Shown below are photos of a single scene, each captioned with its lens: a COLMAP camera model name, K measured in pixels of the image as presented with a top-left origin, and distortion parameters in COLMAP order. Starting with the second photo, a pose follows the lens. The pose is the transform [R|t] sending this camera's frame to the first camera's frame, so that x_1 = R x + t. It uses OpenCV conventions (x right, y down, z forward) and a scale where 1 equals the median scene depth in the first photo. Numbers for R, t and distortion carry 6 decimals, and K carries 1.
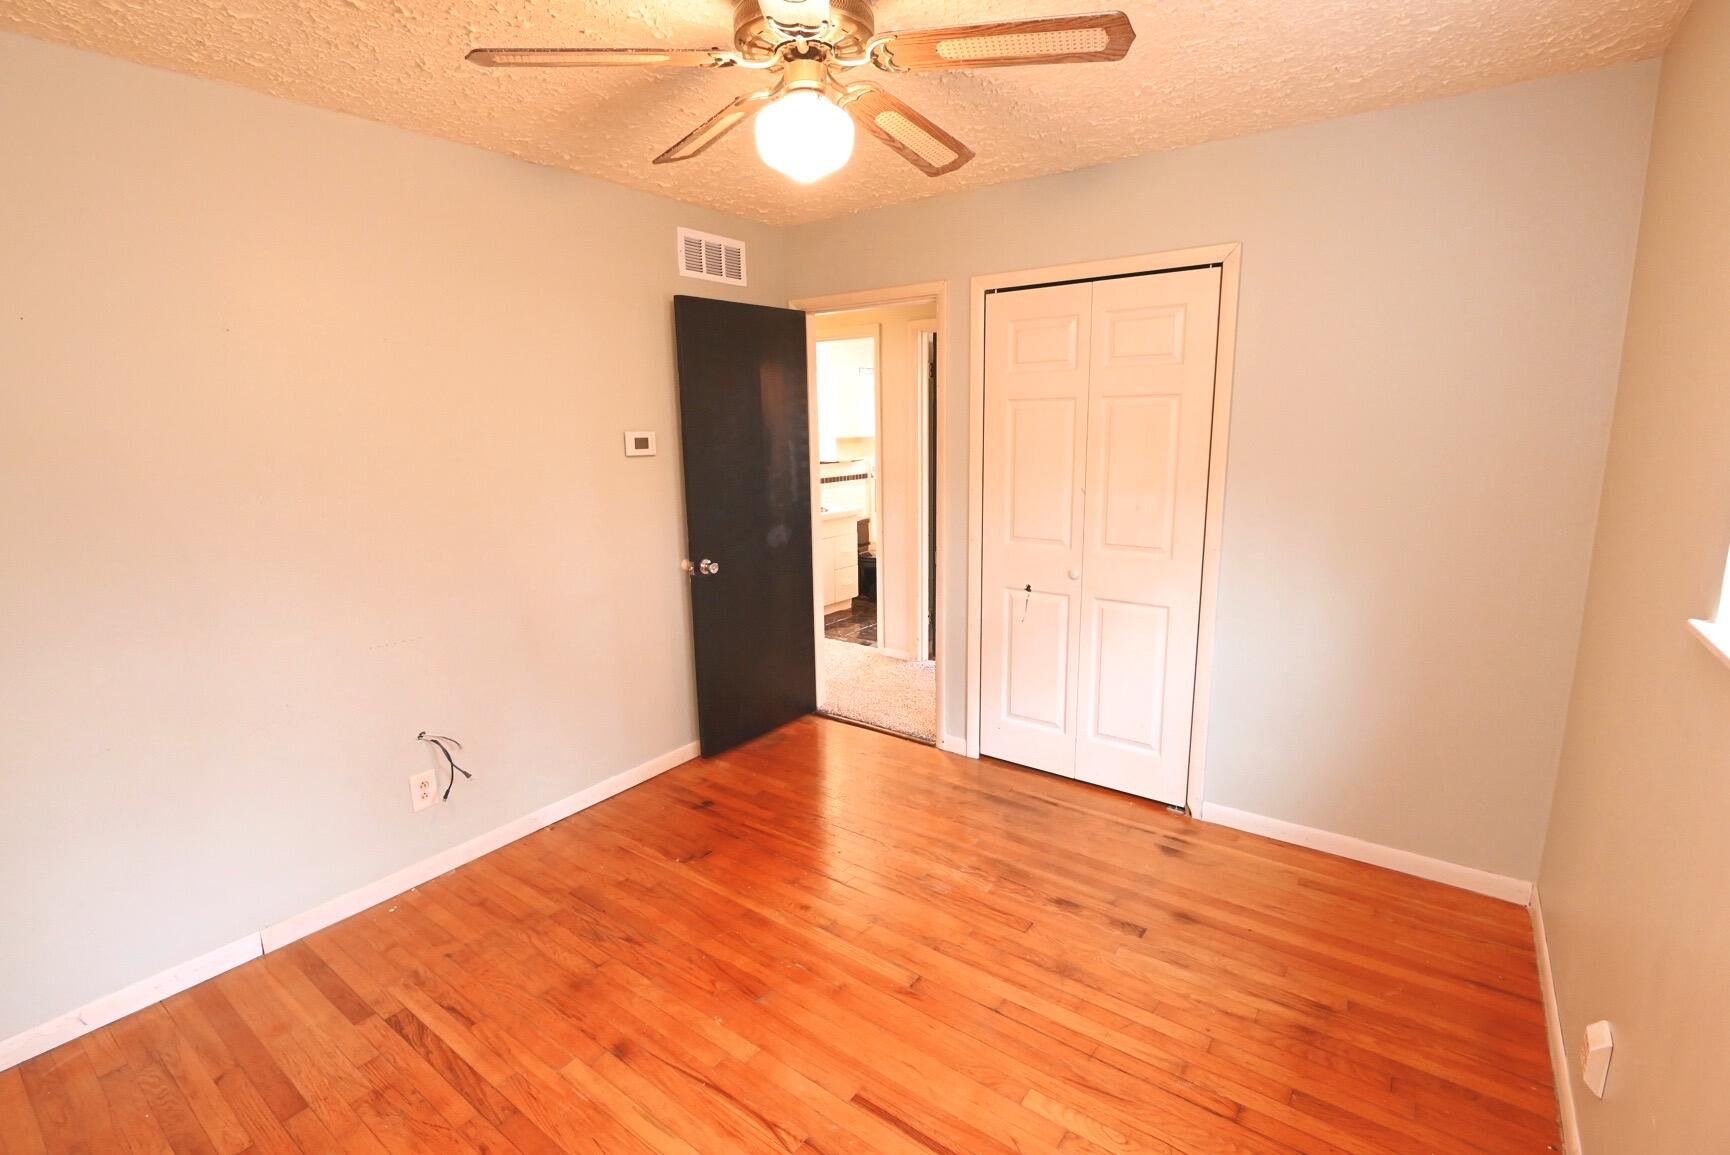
lens RADIAL K [[799.9, 0, 857.1], [0, 799.9, 576.7], [0, 0, 1]] dist [-0.019615, -0.000183]
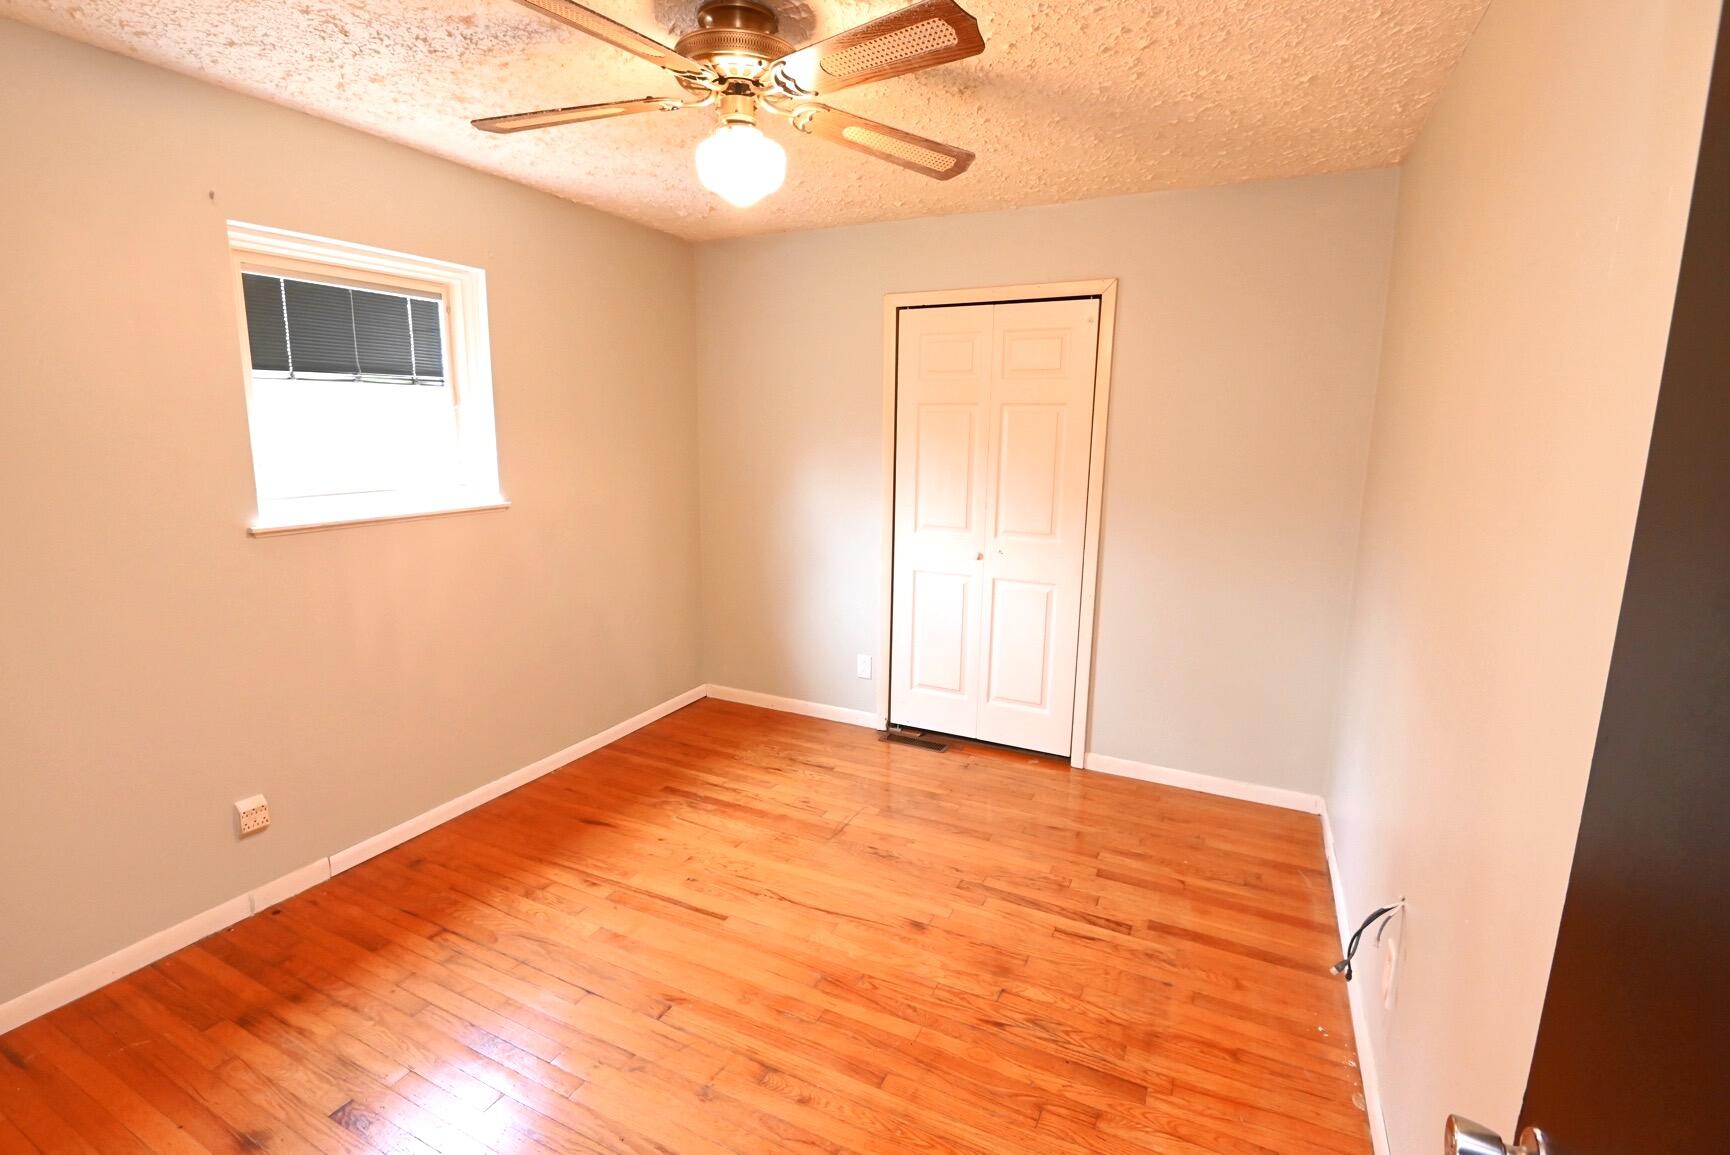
lens RADIAL K [[799.9, 0, 861.1], [0, 799.9, 567.2], [0, 0, 1]] dist [-0.019615, -0.000183]
pose [[-0.982730, 0.036479, -0.181413, -0.004467], [-0.033978, 0.928133, 0.370695, -0.355592], [0.181899, 0.370457, -0.910865, 1.781827]]
